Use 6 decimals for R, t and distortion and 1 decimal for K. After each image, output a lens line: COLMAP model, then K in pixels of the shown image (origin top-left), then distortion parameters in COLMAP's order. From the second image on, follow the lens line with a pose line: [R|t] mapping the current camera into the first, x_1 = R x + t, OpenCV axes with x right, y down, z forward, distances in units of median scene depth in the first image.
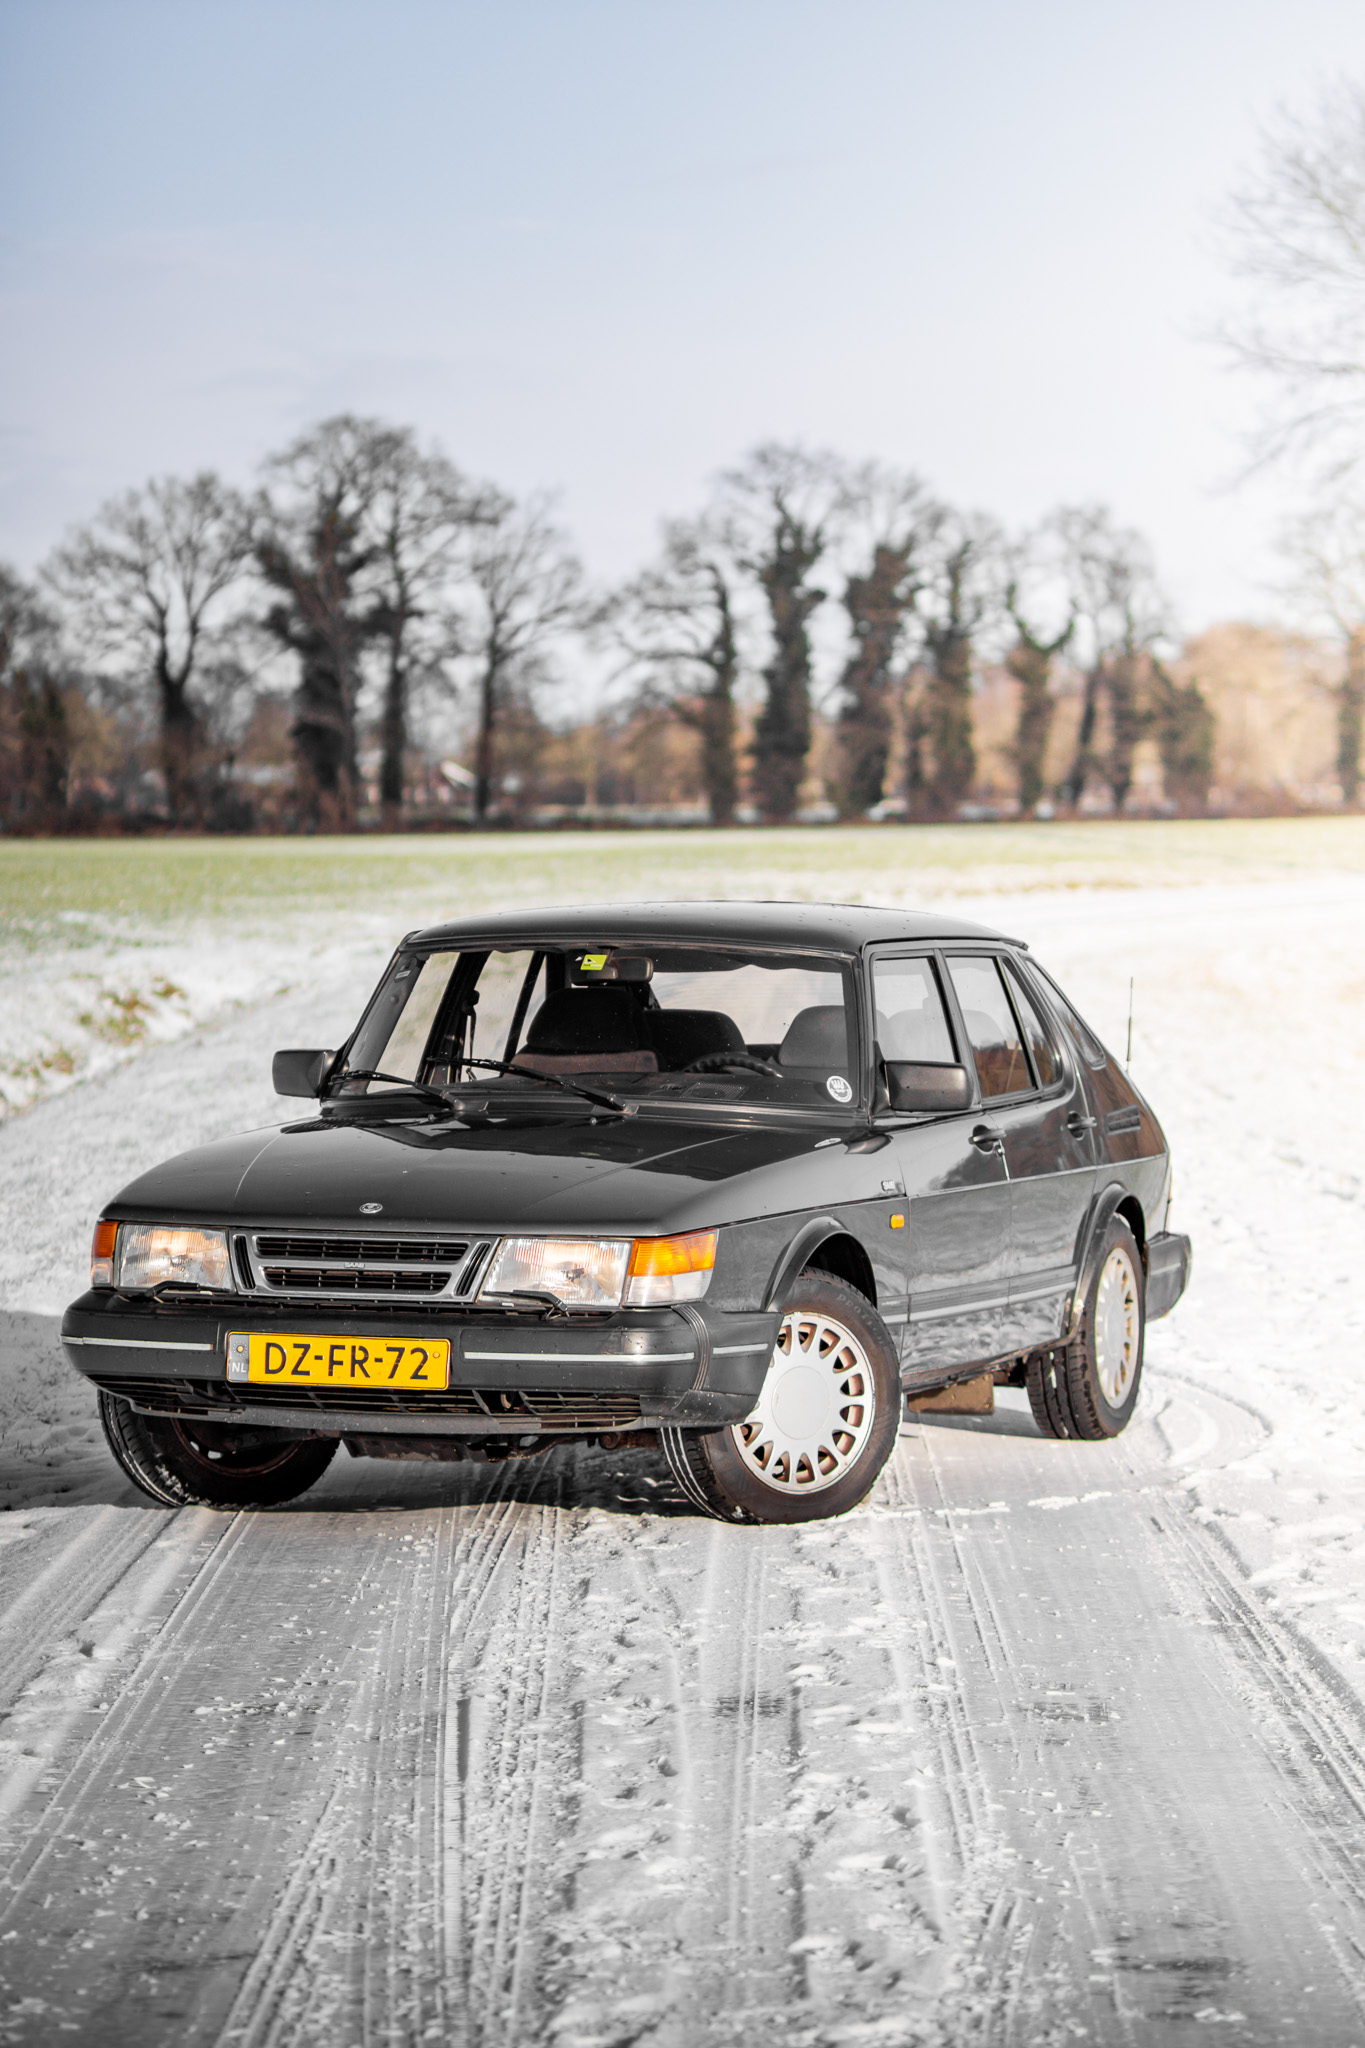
lens RADIAL K [[7706.7, 0, 679.7], [0, 7706.7, 1014.9], [0, 0, 1]] dist [0.185293, 0.000000]
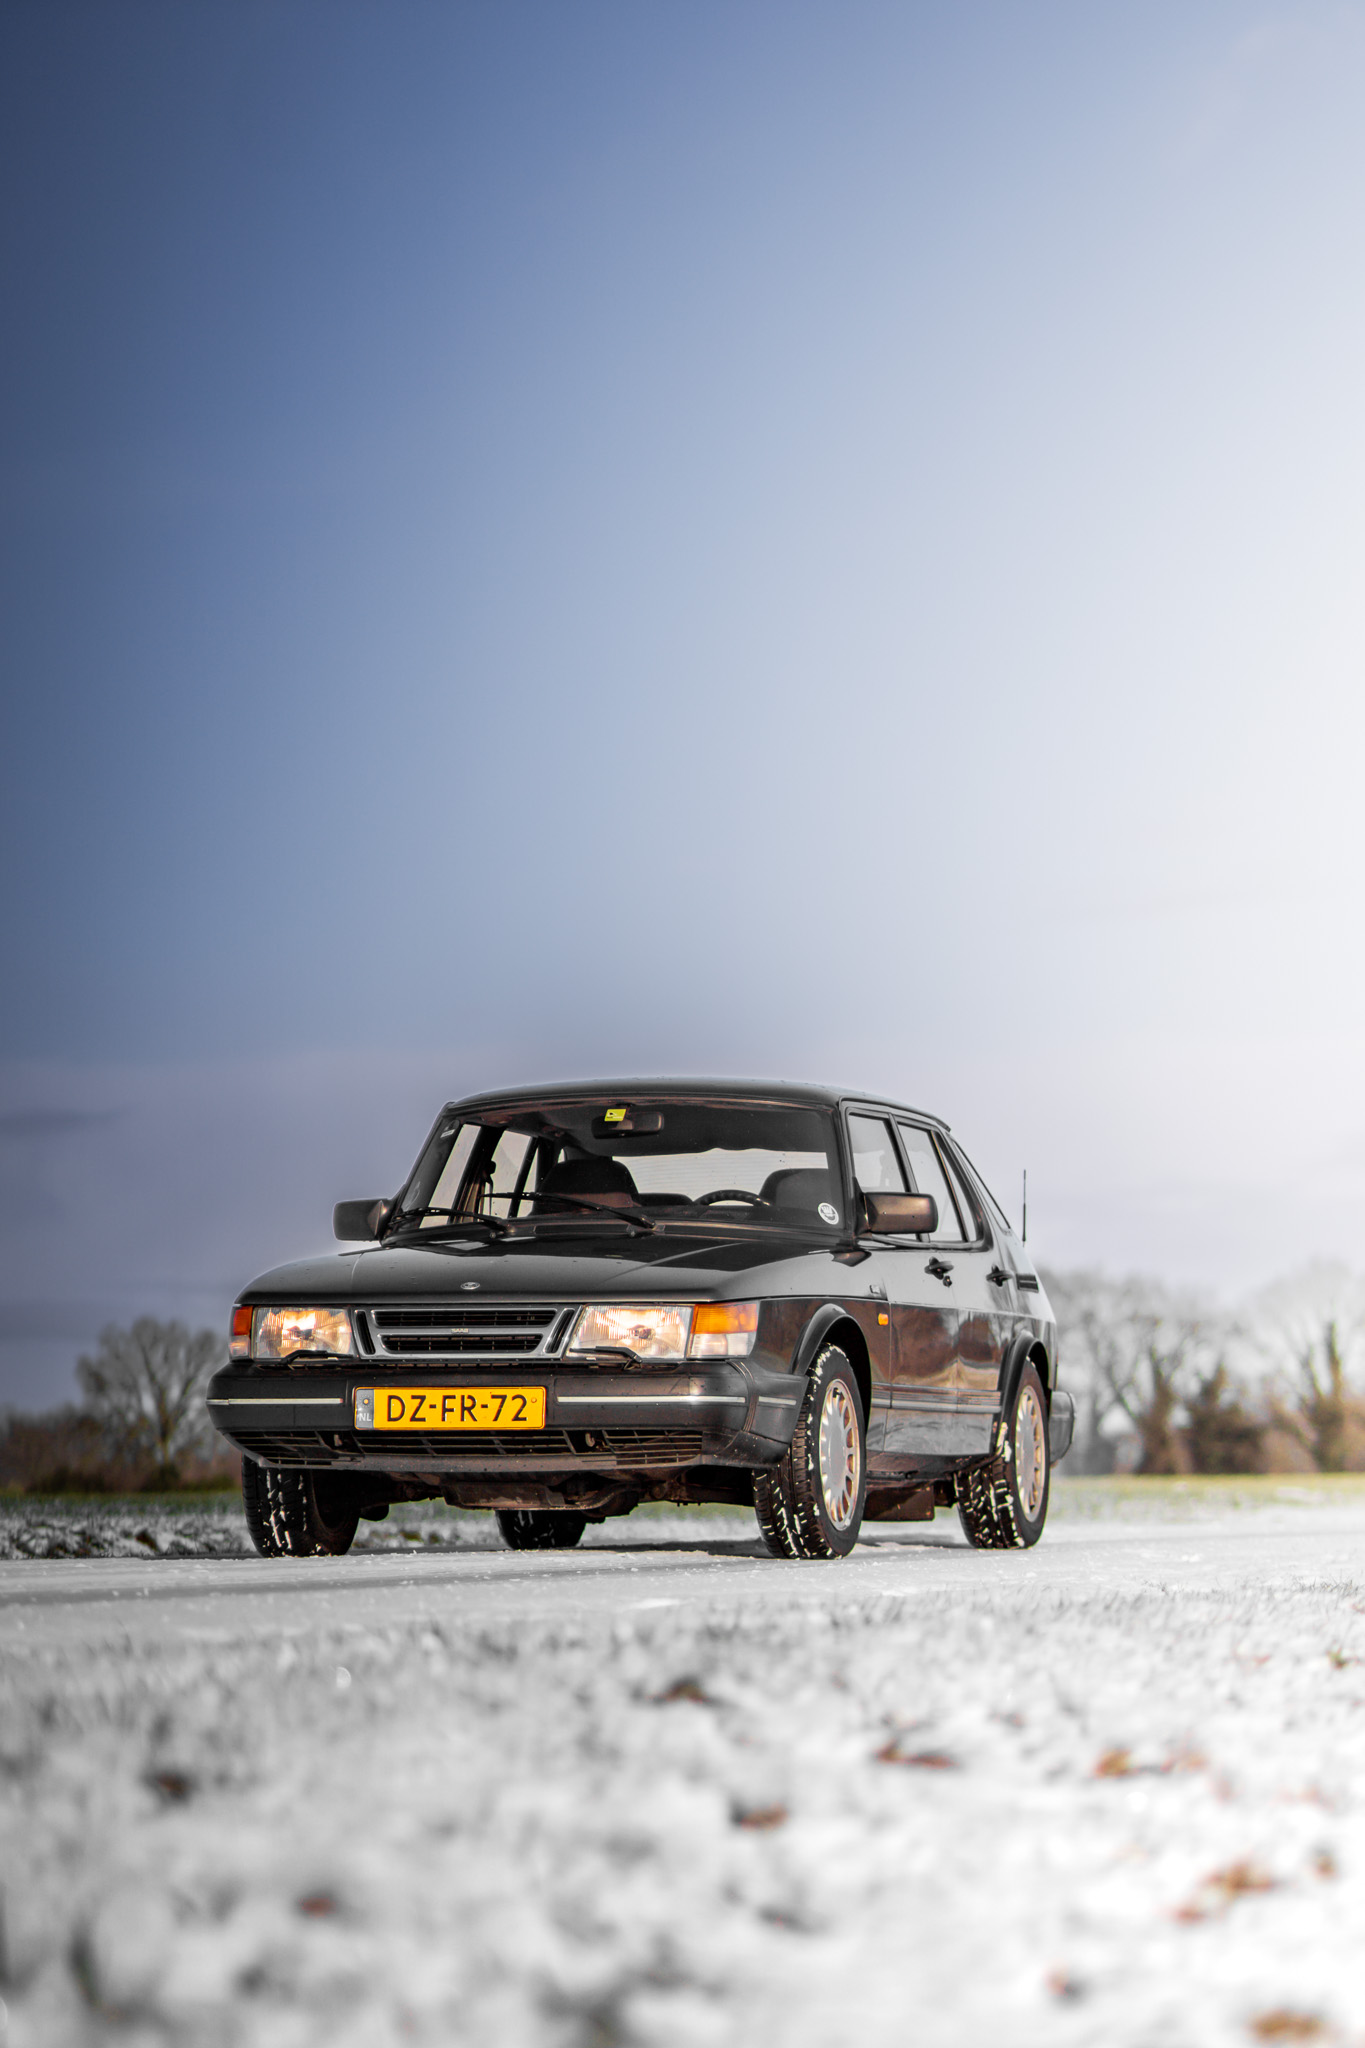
lens RADIAL K [[7706.7, 0, 676.9], [0, 7706.7, 1028.5], [0, 0, 1]] dist [0.185293, 0.000000]
pose [[0.997771, -0.010256, 0.065941, -0.084402], [0.015699, 0.996461, -0.082574, 0.082526], [-0.064861, 0.083425, 0.994401, -0.192255]]
